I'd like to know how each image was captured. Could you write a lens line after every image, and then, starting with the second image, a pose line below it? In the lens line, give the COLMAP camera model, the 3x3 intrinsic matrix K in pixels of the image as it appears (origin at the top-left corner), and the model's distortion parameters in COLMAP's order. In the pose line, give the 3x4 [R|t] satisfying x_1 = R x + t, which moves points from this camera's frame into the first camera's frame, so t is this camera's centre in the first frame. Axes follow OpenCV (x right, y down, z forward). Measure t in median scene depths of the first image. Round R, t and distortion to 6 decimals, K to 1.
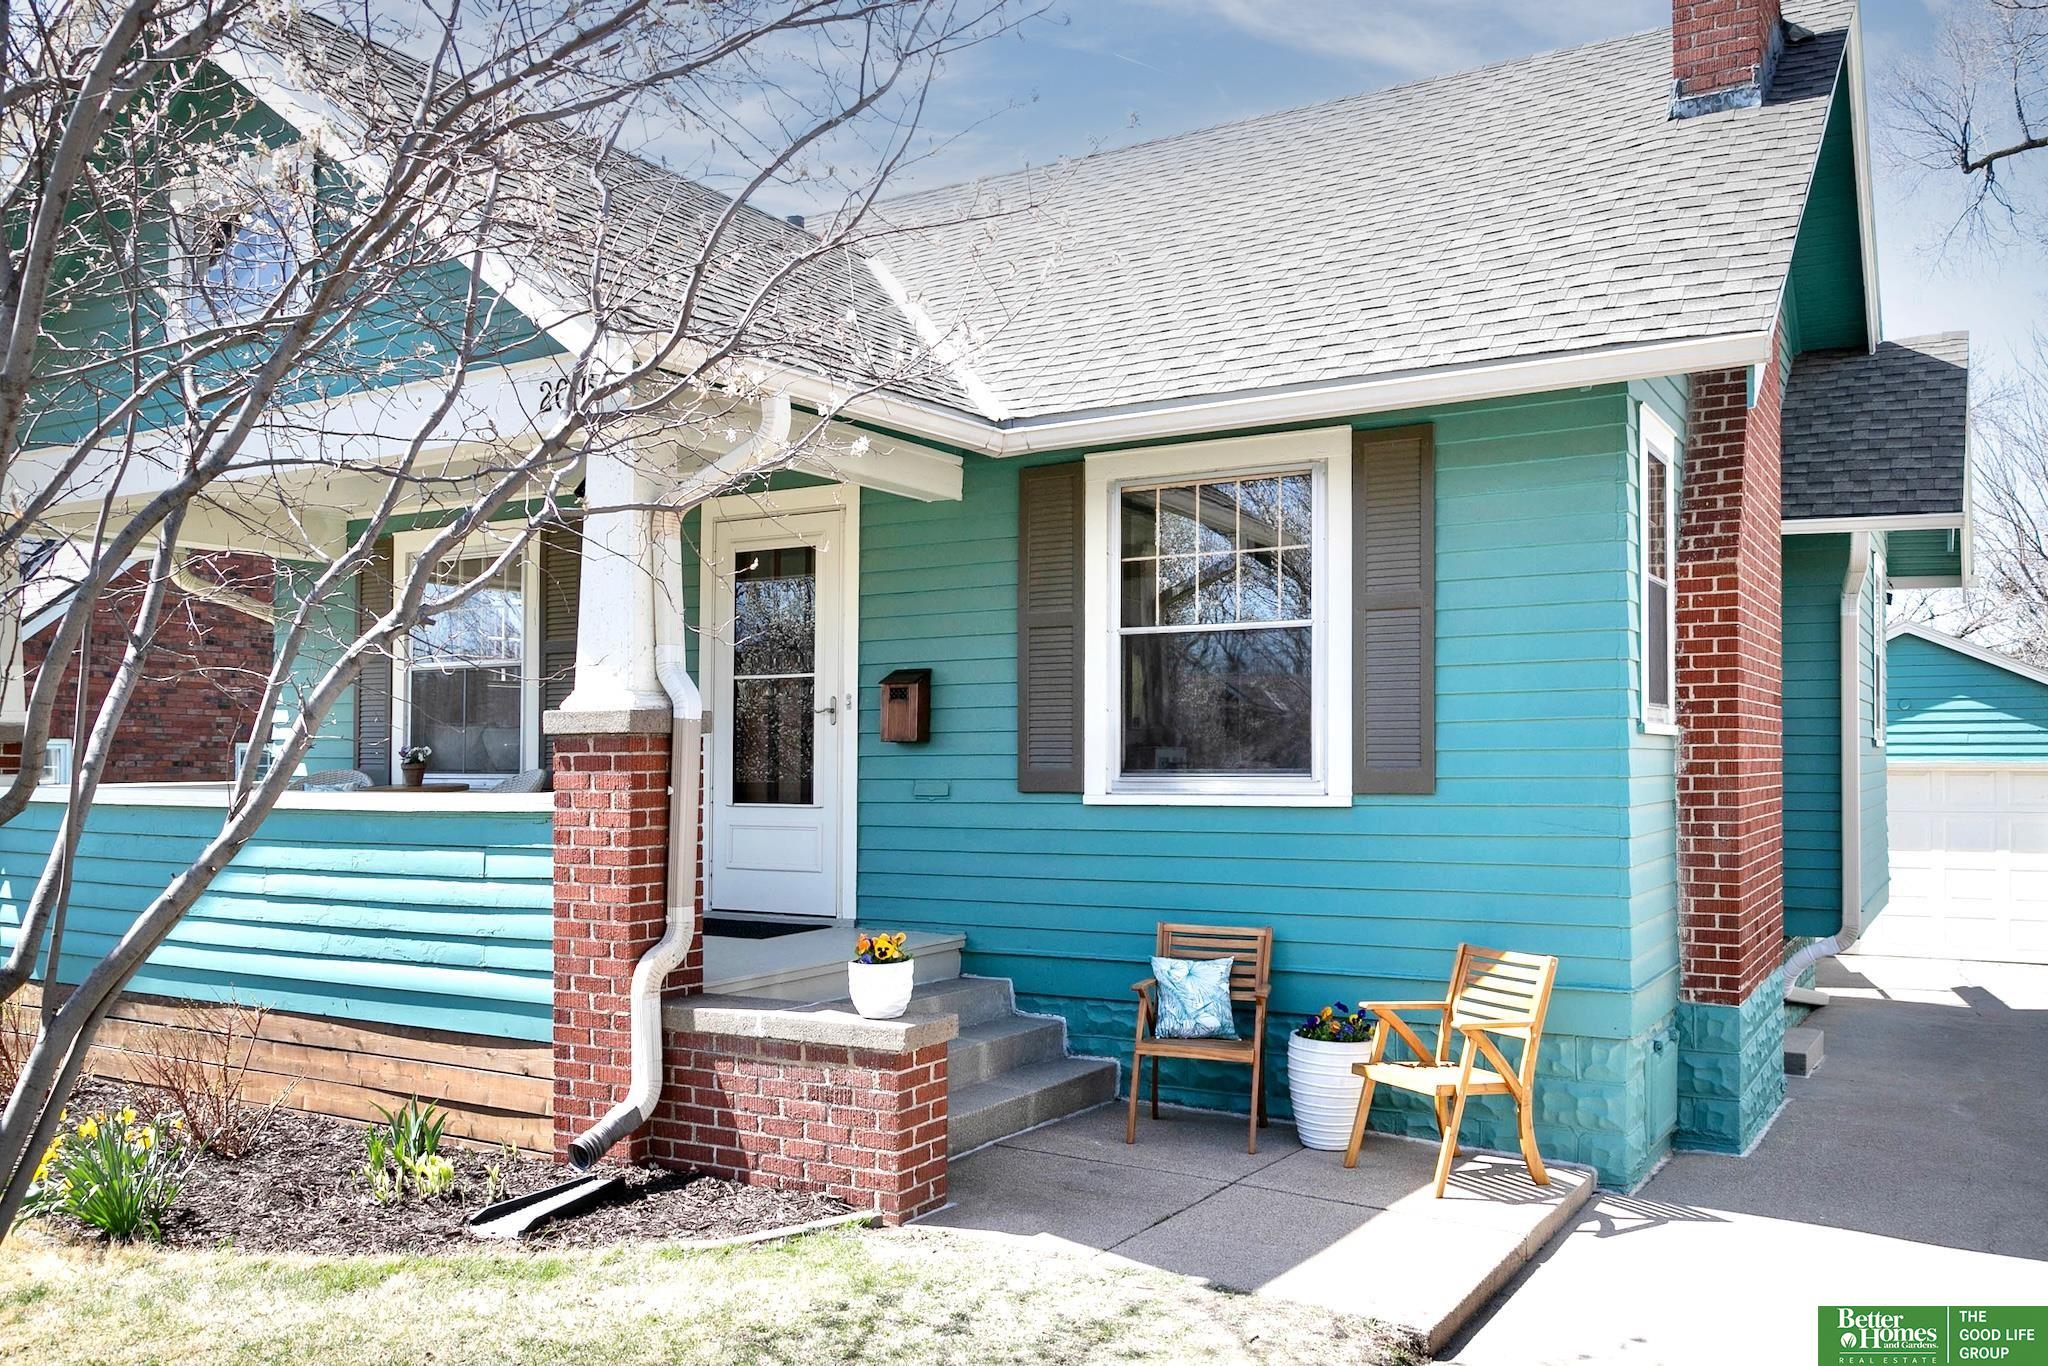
lens RADIAL K [[1442.1, 0, 1022.8], [0, 1442.1, 725.7], [0, 0, 1]] dist [-0.022902, 0.024129]
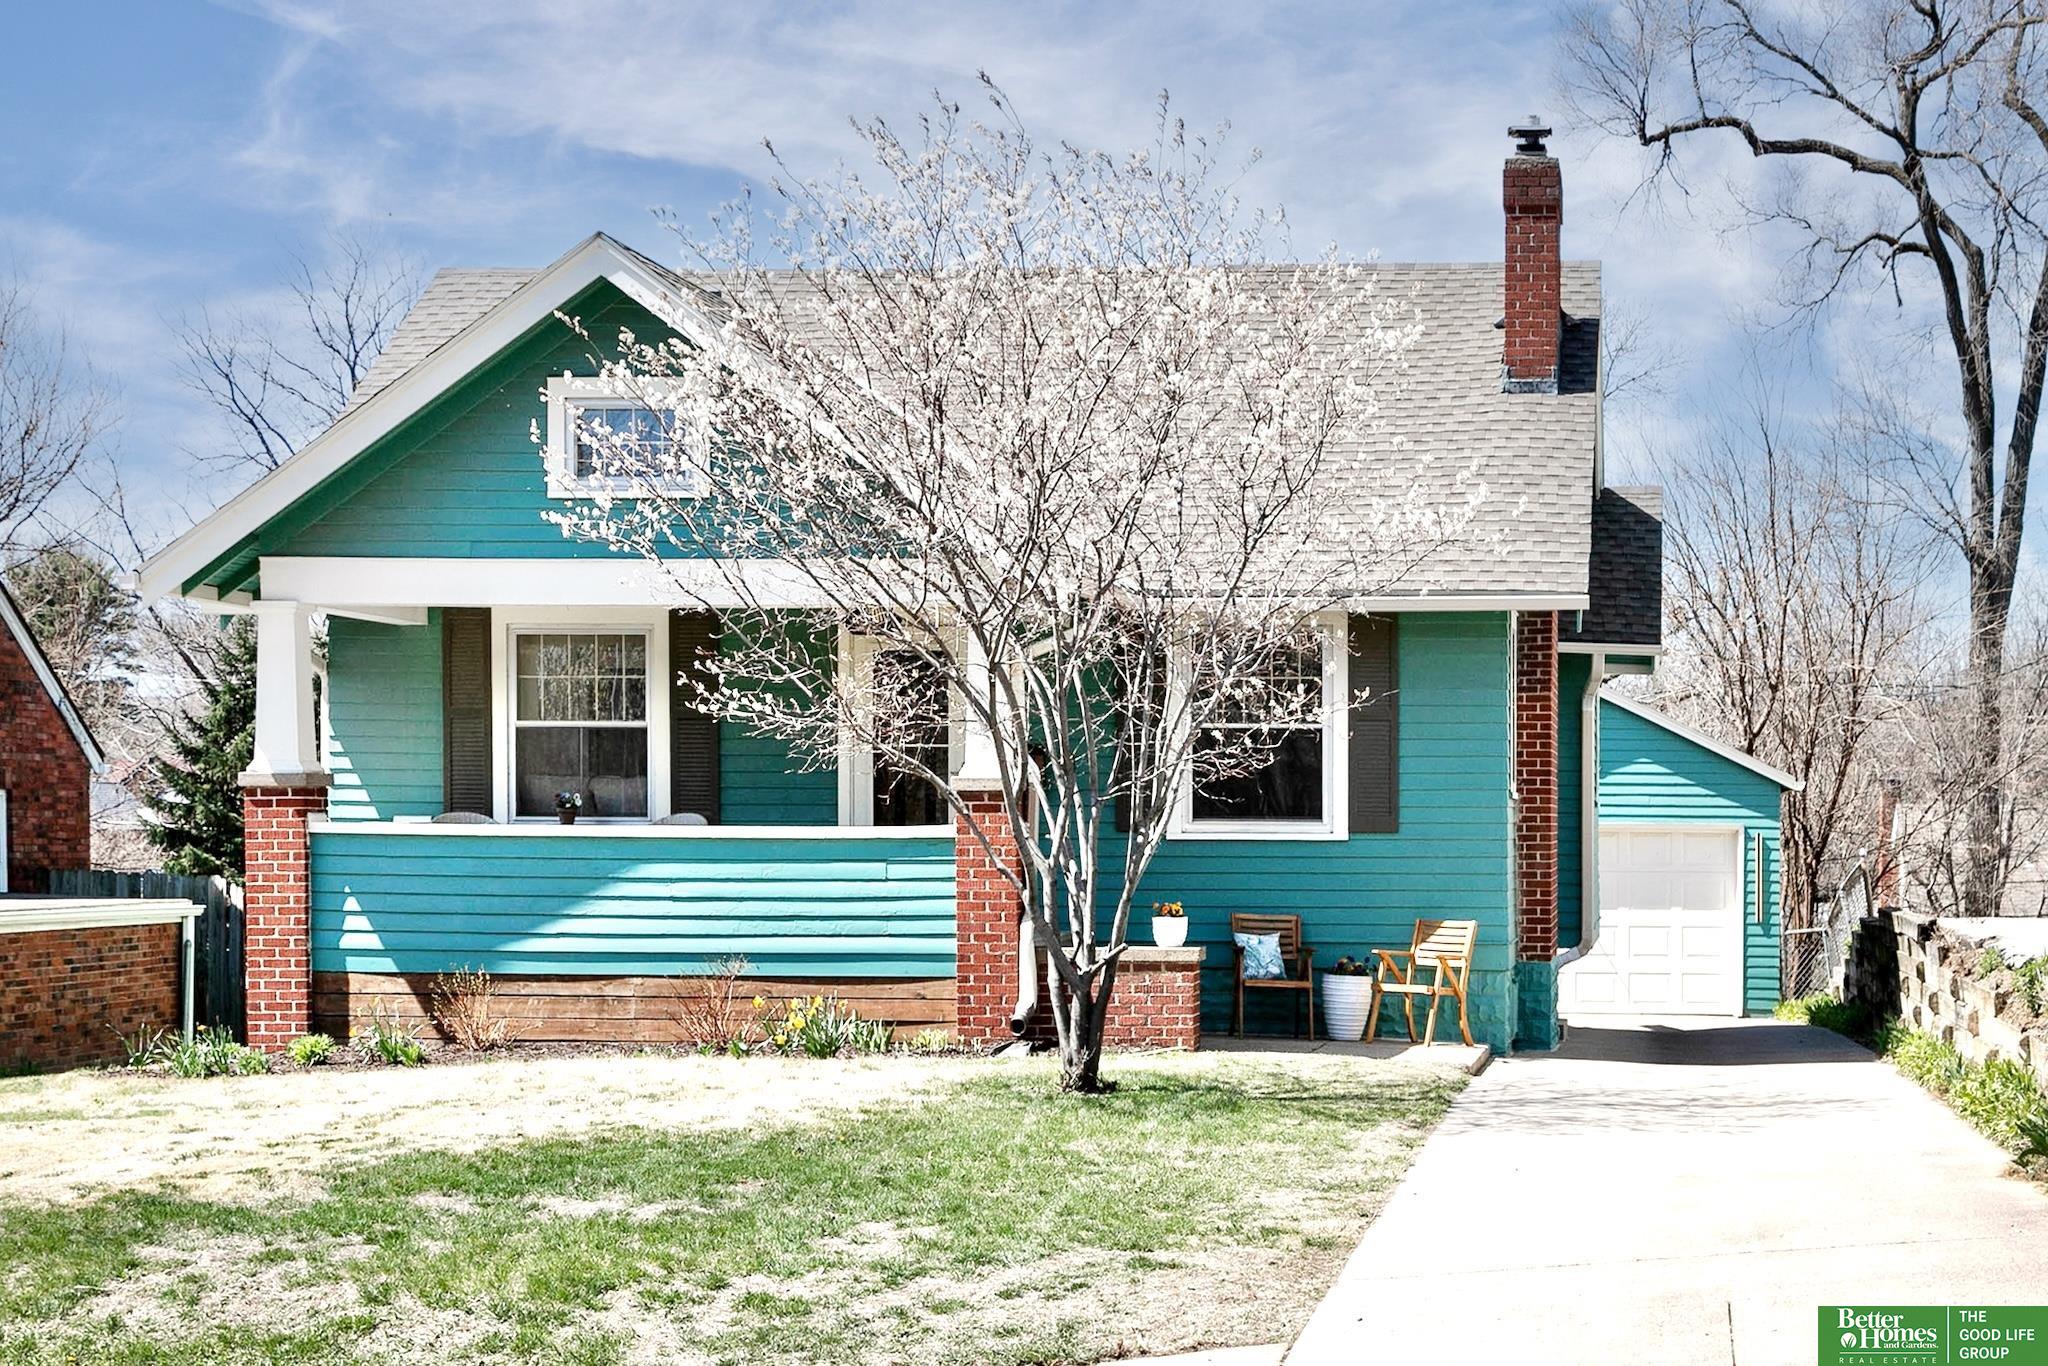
lens RADIAL K [[2704.0, 0, 1024.0], [0, 2704.0, 683.0], [0, 0, 1]] dist [0.051410, 0.014428]
pose [[0.932571, 0.027336, 0.359951, -1.218661], [-0.017543, 0.999382, -0.030445, -0.022320], [-0.360561, 0.022078, 0.932474, -1.730499]]
